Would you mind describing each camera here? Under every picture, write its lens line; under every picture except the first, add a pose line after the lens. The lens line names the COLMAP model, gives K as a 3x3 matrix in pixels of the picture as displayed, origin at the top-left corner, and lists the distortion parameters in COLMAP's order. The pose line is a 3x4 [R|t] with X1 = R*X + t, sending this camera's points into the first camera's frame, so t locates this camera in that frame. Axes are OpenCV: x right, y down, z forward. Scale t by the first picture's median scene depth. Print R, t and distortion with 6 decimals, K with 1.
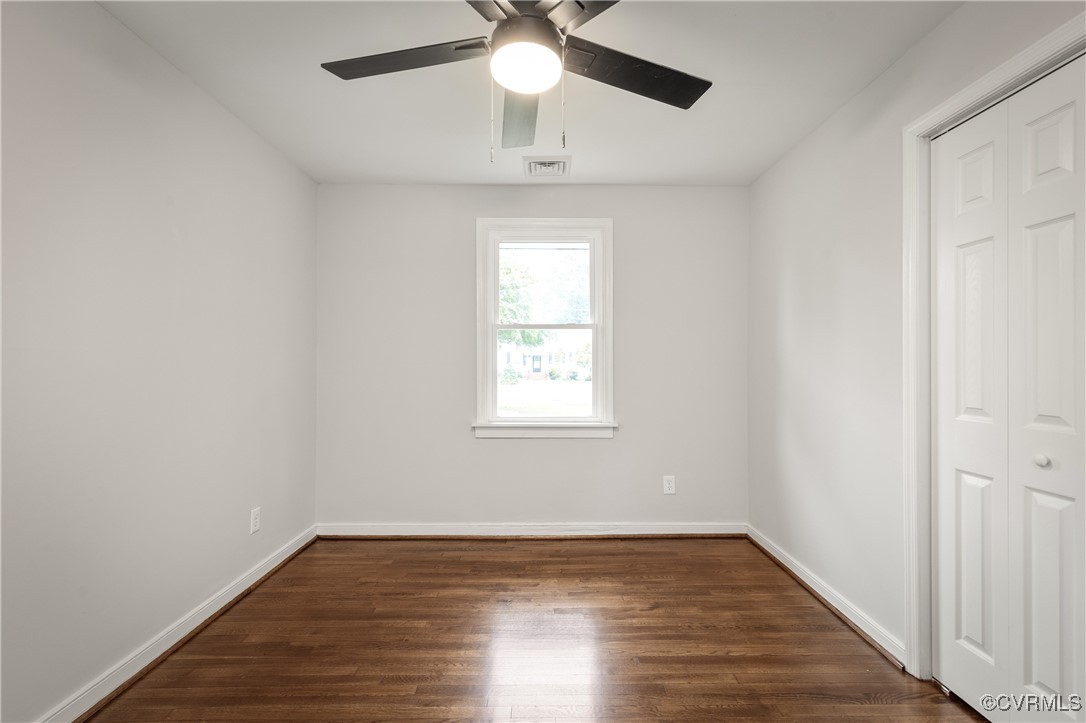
lens RADIAL K [[497.9, 0, 546.0], [0, 497.9, 363.0], [0, 0, 1]] dist [0.007247, -0.001055]
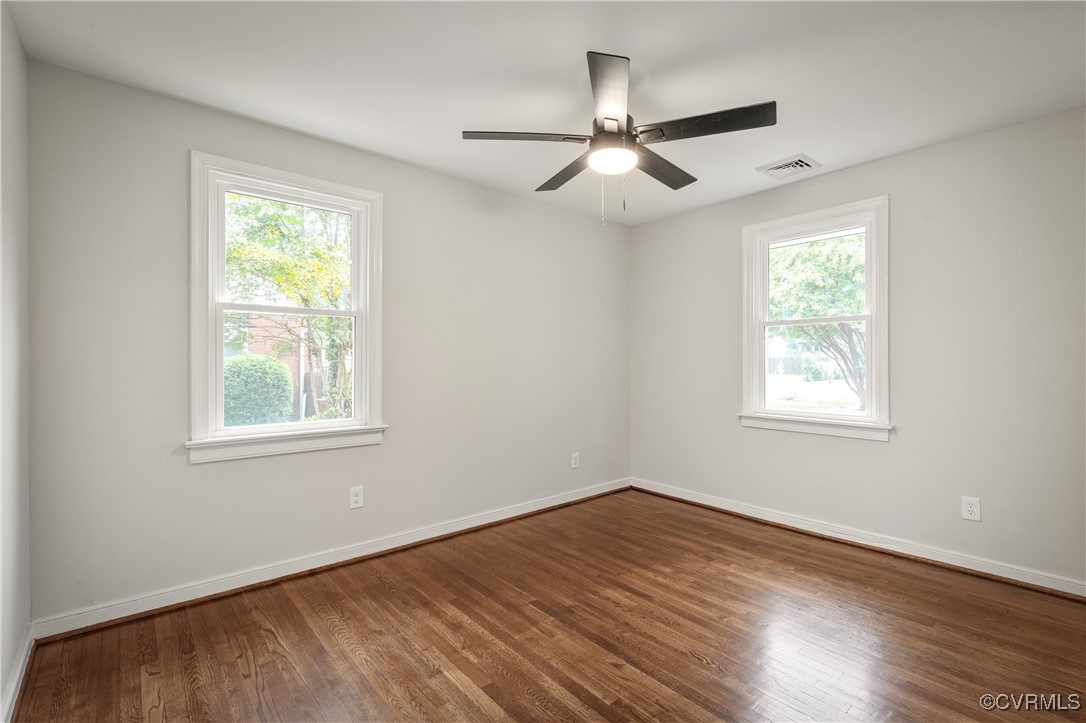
lens RADIAL K [[497.9, 0, 540.1], [0, 497.9, 362.9], [0, 0, 1]] dist [0.007247, -0.001055]
pose [[0.630788, 0.001244, -0.775954, 0.475426], [0.006333, 0.999957, 0.006751, -0.000540], [0.775929, -0.009173, 0.630753, -0.051225]]
